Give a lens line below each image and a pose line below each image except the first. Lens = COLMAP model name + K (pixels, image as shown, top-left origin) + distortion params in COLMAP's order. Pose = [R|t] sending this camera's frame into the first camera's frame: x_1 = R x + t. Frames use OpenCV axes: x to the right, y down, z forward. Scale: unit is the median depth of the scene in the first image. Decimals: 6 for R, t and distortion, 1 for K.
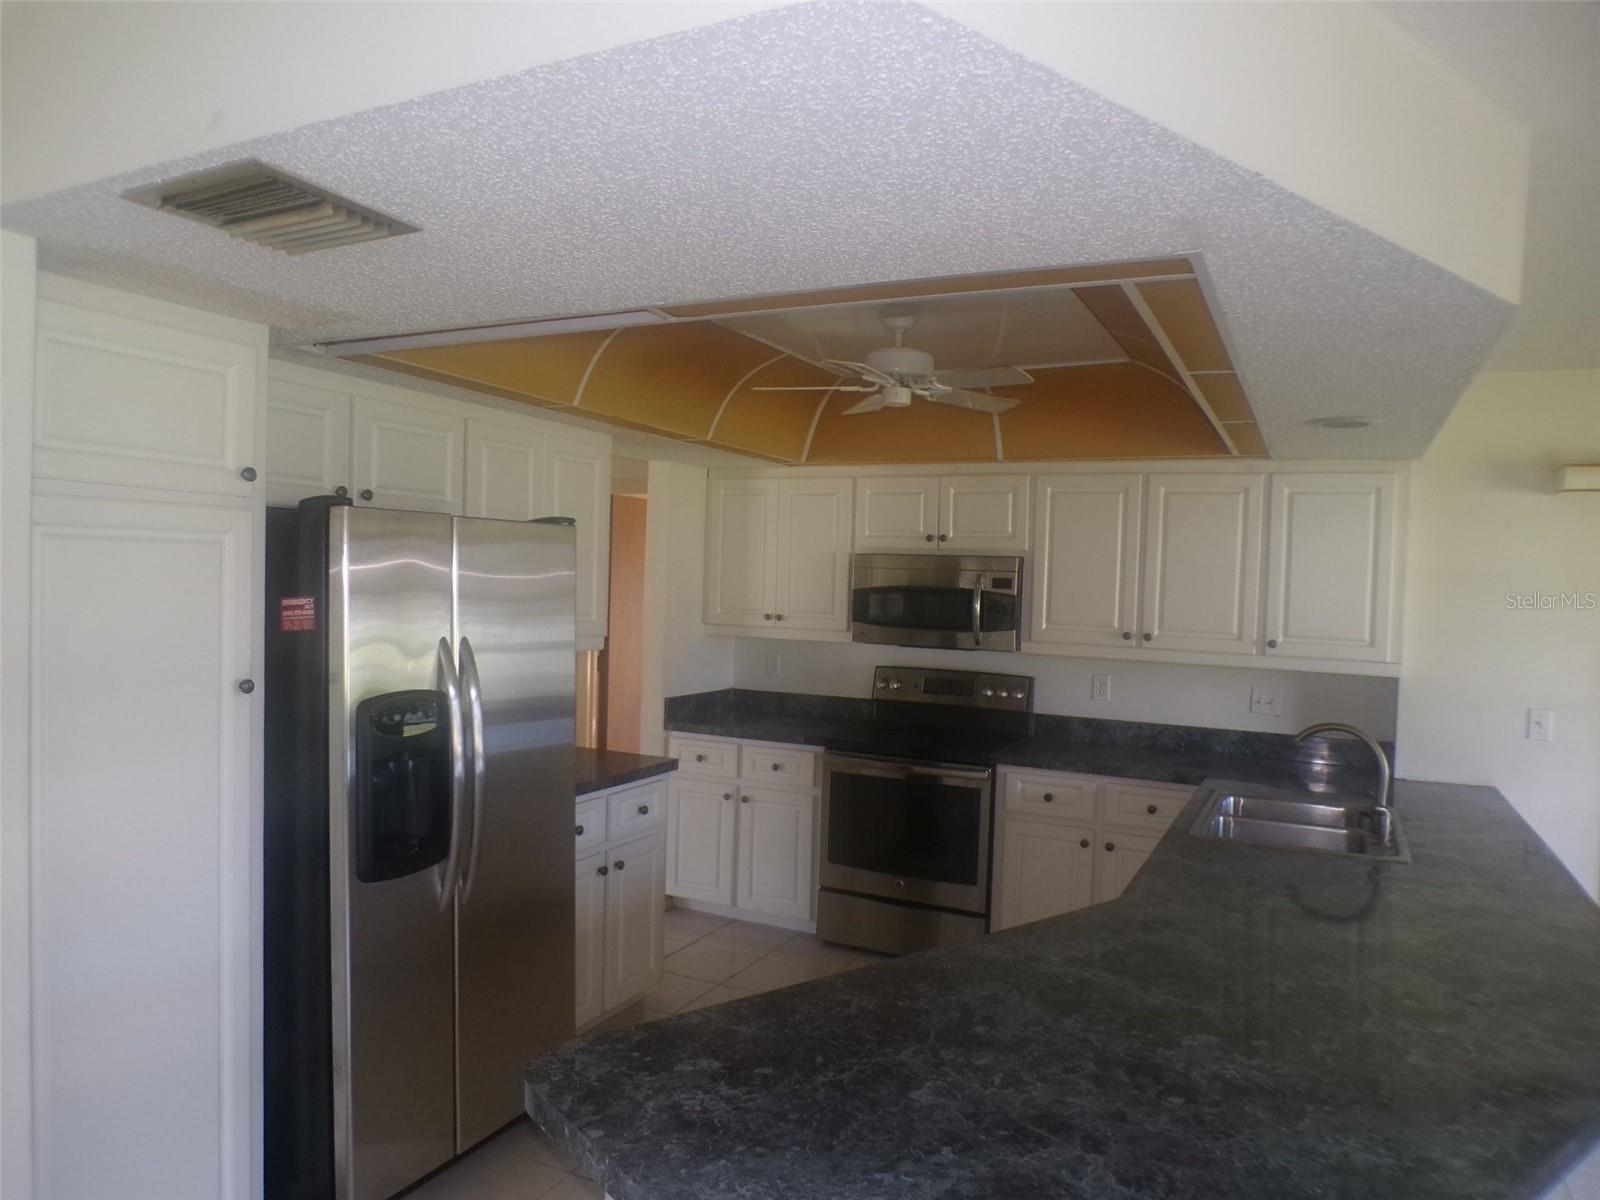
lens RADIAL K [[1093.5, 0, 800.0], [0, 1093.5, 600.0], [0, 0, 1]] dist [-0.032394, 0.005913]
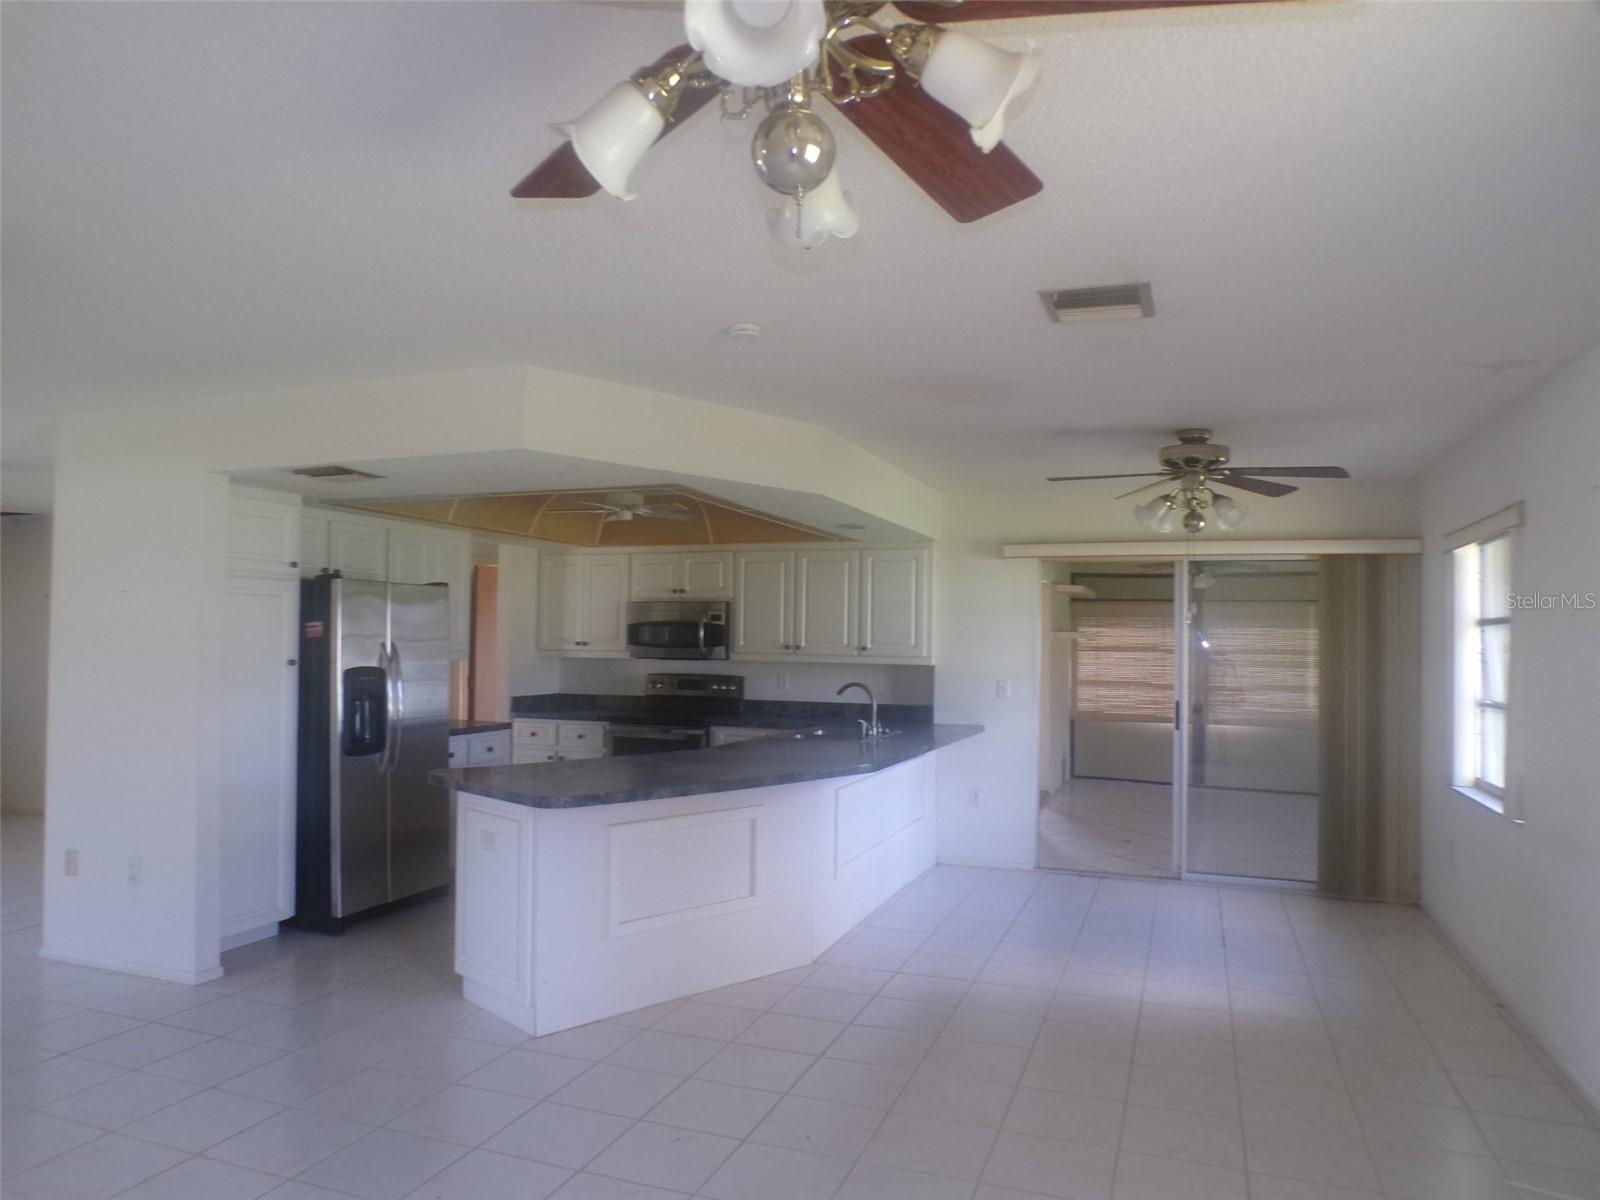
lens RADIAL K [[1115.1, 0, 776.8], [0, 1115.1, 600.9], [0, 0, 1]] dist [-0.001875, 0.001288]
pose [[0.996868, -0.017265, 0.077181, 0.158696], [0.021363, 0.998388, -0.052589, 0.053466], [-0.076148, 0.054073, 0.995629, -0.728601]]
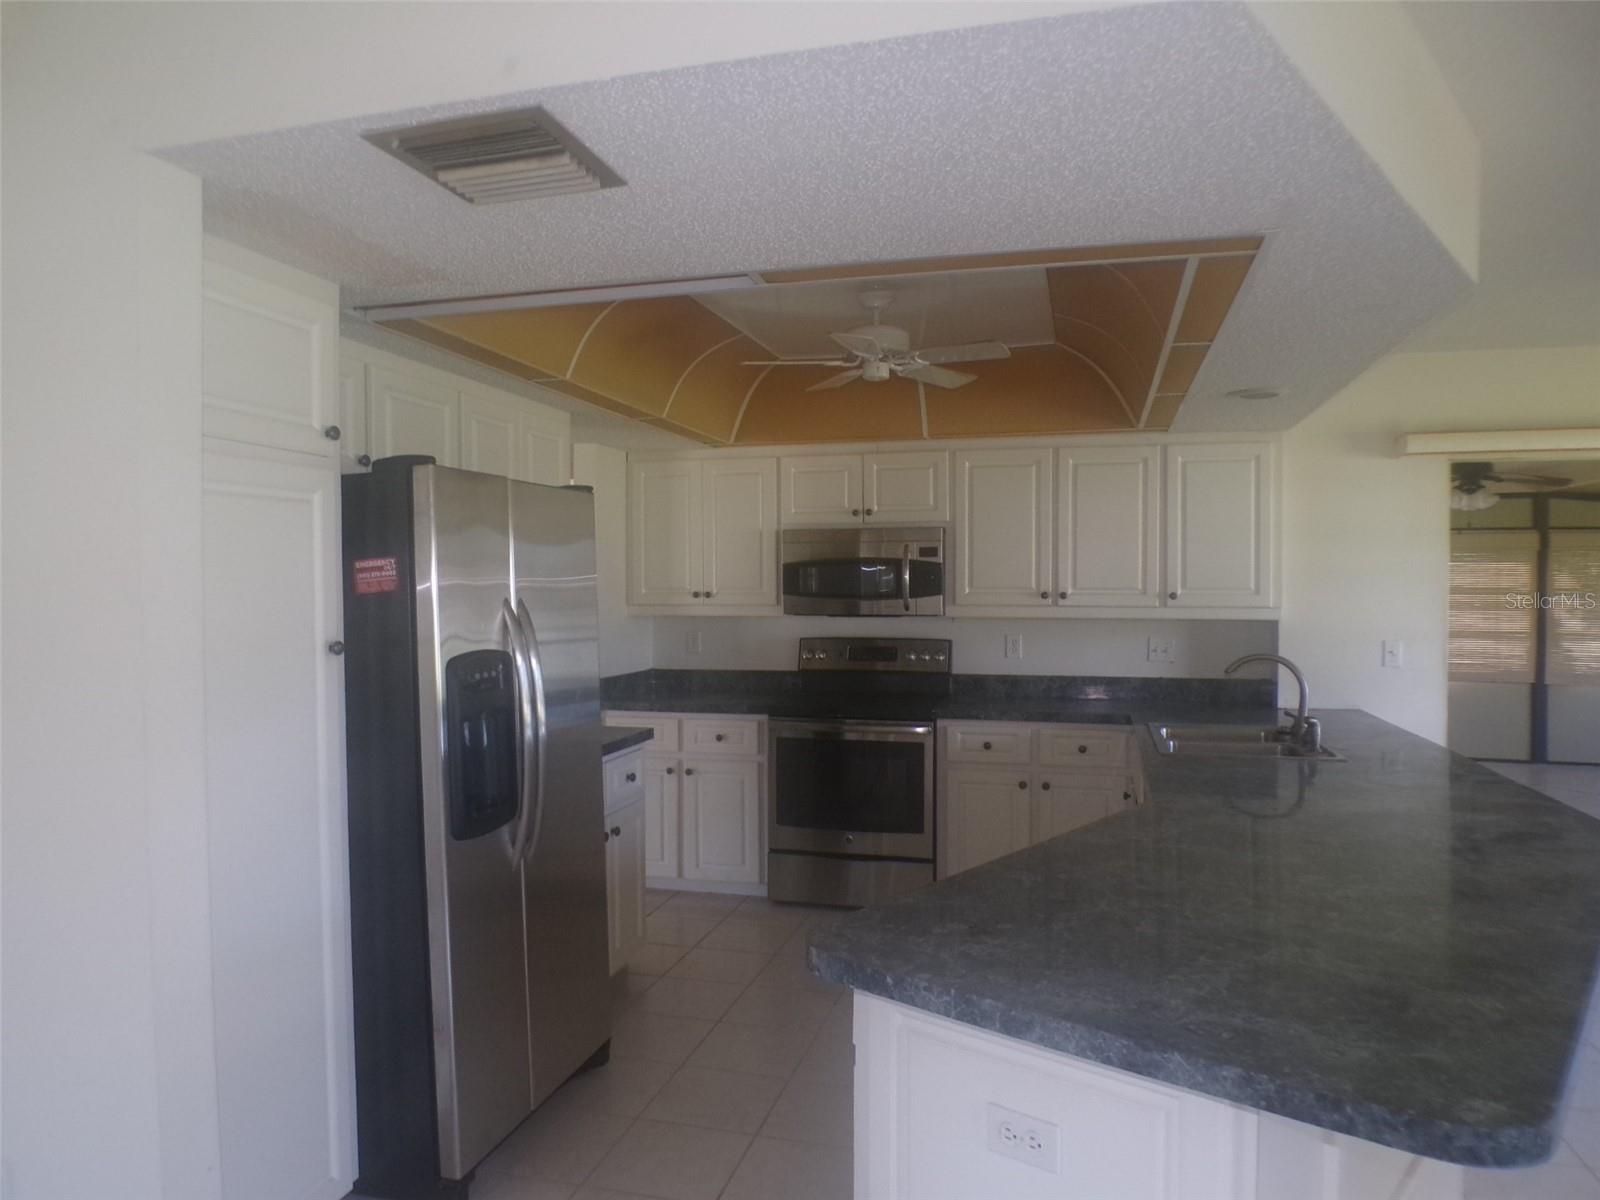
lens RADIAL K [[1093.5, 0, 800.0], [0, 1093.5, 600.0], [0, 0, 1]] dist [-0.032394, 0.005913]
pose [[0.979373, -0.036869, 0.198668, -0.165824], [0.037653, 0.999291, -0.000168, 0.029325], [-0.198521, 0.007645, 0.980067, -0.030309]]
